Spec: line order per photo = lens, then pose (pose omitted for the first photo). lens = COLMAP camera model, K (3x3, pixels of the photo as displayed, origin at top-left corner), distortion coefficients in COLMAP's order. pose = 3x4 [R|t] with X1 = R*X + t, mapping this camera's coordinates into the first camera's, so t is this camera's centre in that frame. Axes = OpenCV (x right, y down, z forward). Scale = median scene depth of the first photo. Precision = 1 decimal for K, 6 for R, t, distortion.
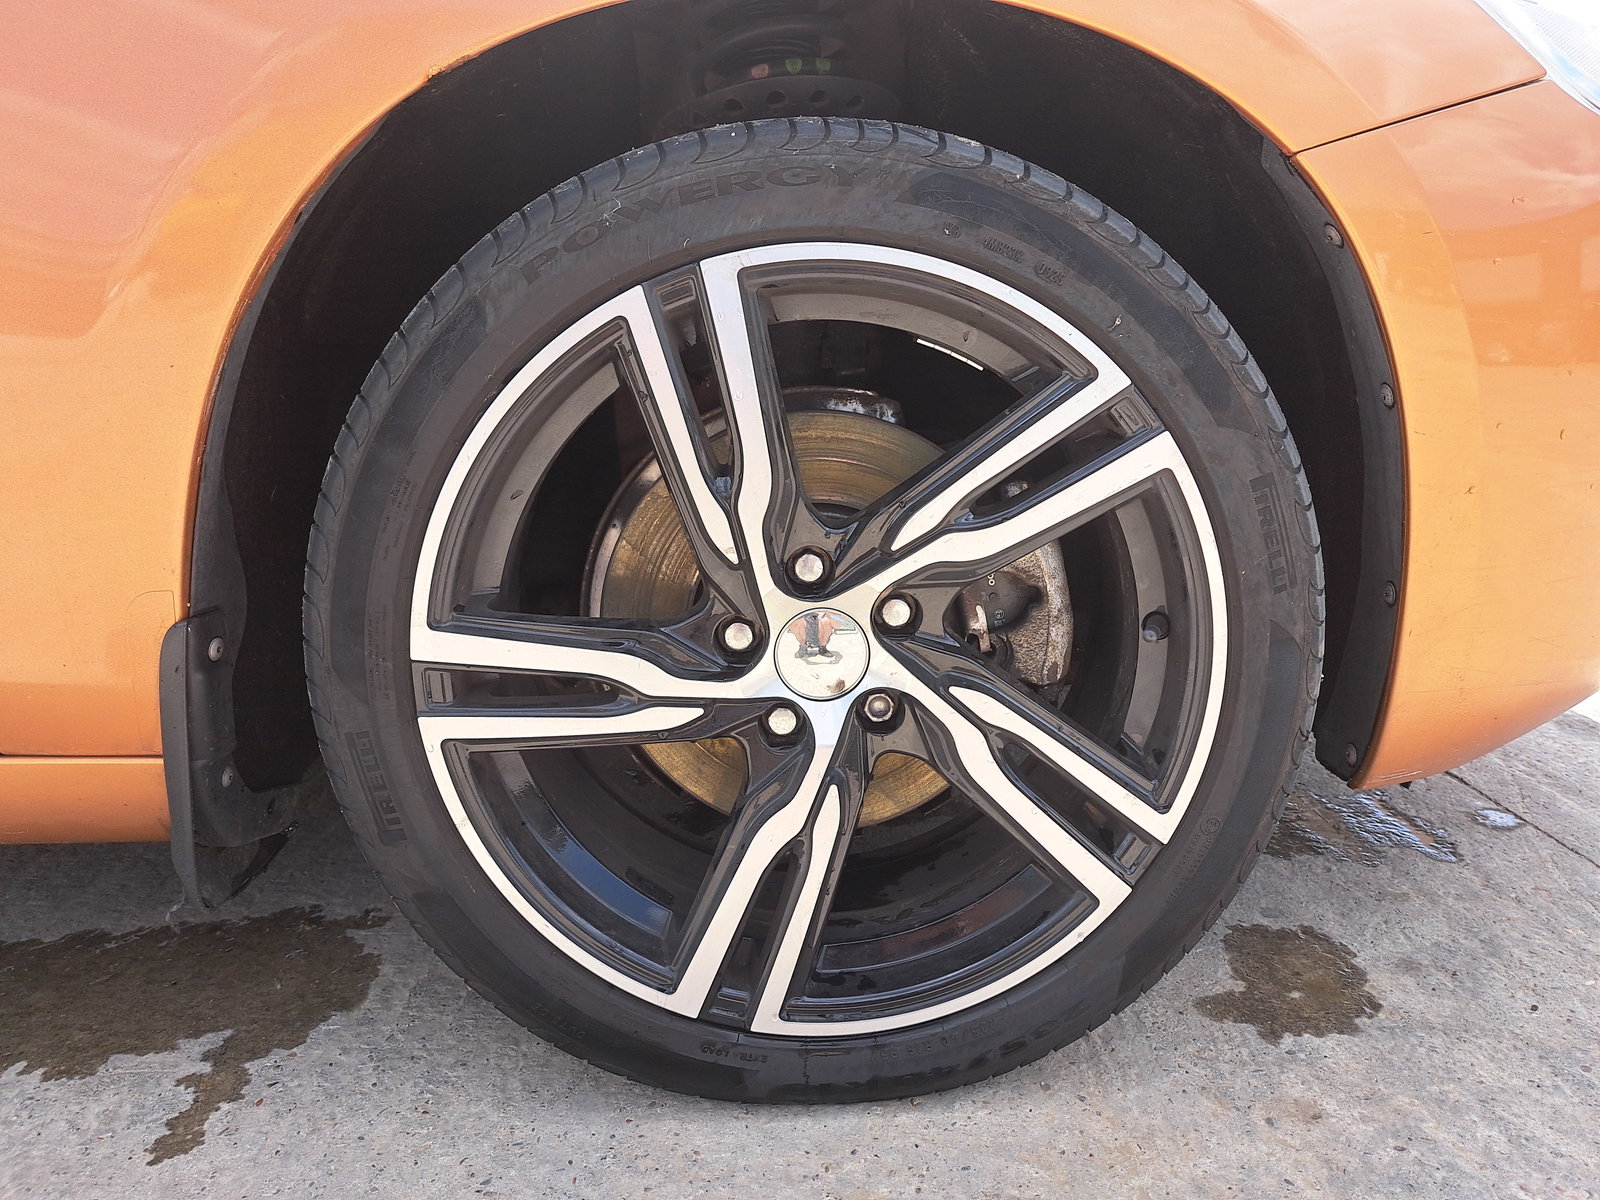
lens RADIAL K [[1203.7, 0, 812.5], [0, 1203.7, 594.4], [0, 0, 1]] dist [0.082858, -0.086703]
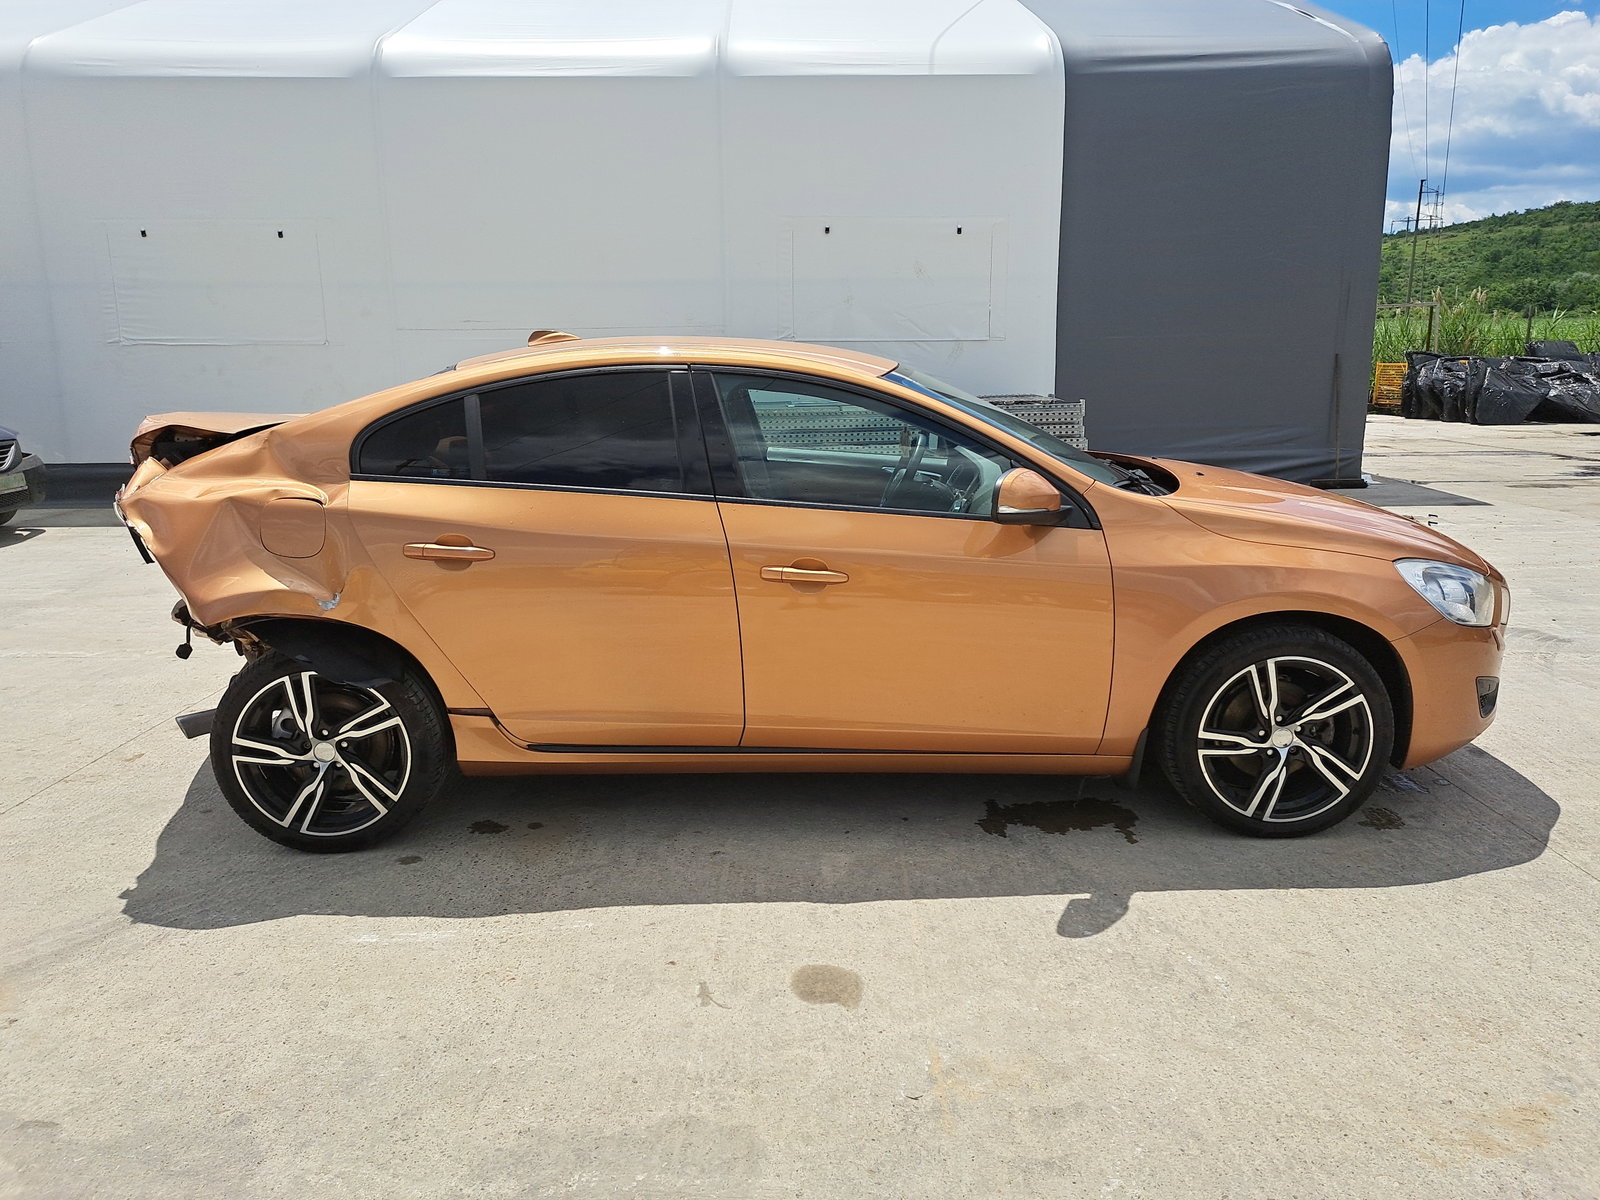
lens RADIAL K [[1203.7, 0, 812.5], [0, 1203.7, 594.4], [0, 0, 1]] dist [0.082858, -0.086703]
pose [[0.999807, 0.012106, -0.015472, -1.708410], [-0.012075, 0.999925, 0.002072, -0.481643], [0.015496, -0.001885, 0.999878, -3.640942]]
